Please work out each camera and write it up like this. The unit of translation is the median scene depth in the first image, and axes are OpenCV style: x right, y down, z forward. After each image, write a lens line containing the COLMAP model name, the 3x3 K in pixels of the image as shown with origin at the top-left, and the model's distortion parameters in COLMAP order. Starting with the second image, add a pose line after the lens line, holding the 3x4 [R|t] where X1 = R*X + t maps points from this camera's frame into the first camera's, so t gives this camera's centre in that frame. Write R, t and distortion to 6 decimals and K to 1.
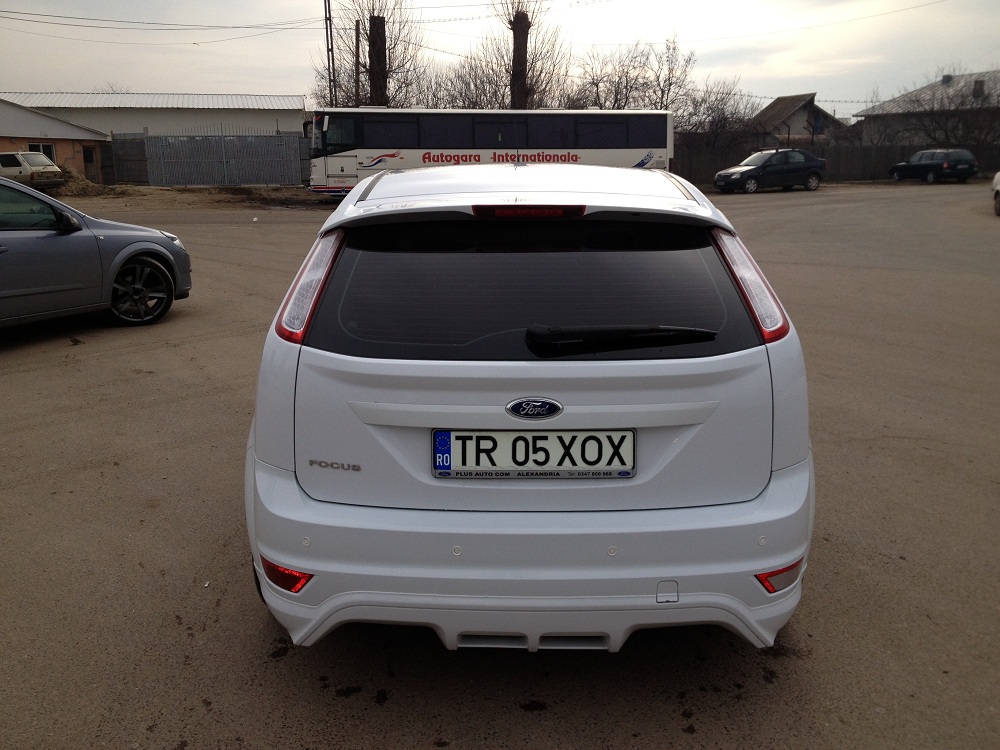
lens RADIAL K [[934.9, 0, 500.0], [0, 934.9, 375.0], [0, 0, 1]] dist [0.144010, -0.279839]
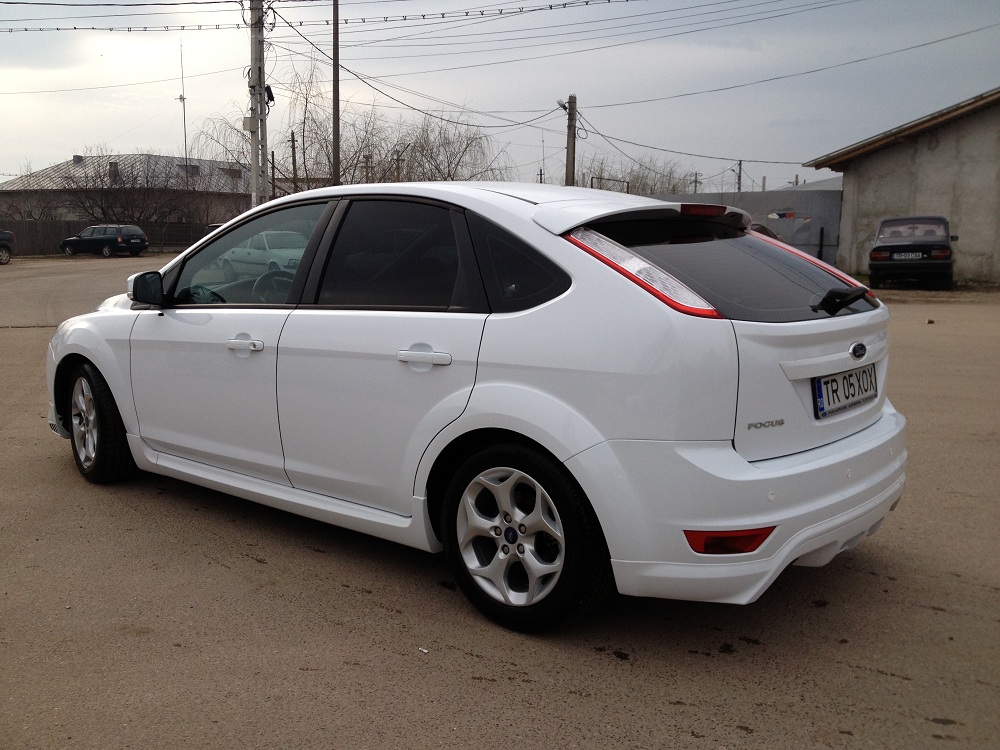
lens RADIAL K [[934.9, 0, 500.0], [0, 934.9, 375.0], [0, 0, 1]] dist [0.144010, -0.279839]
pose [[0.635248, -0.107010, 0.764858, -1.183824], [0.169316, 0.985558, -0.002737, -0.010294], [-0.753519, 0.131241, 0.644193, 0.501259]]
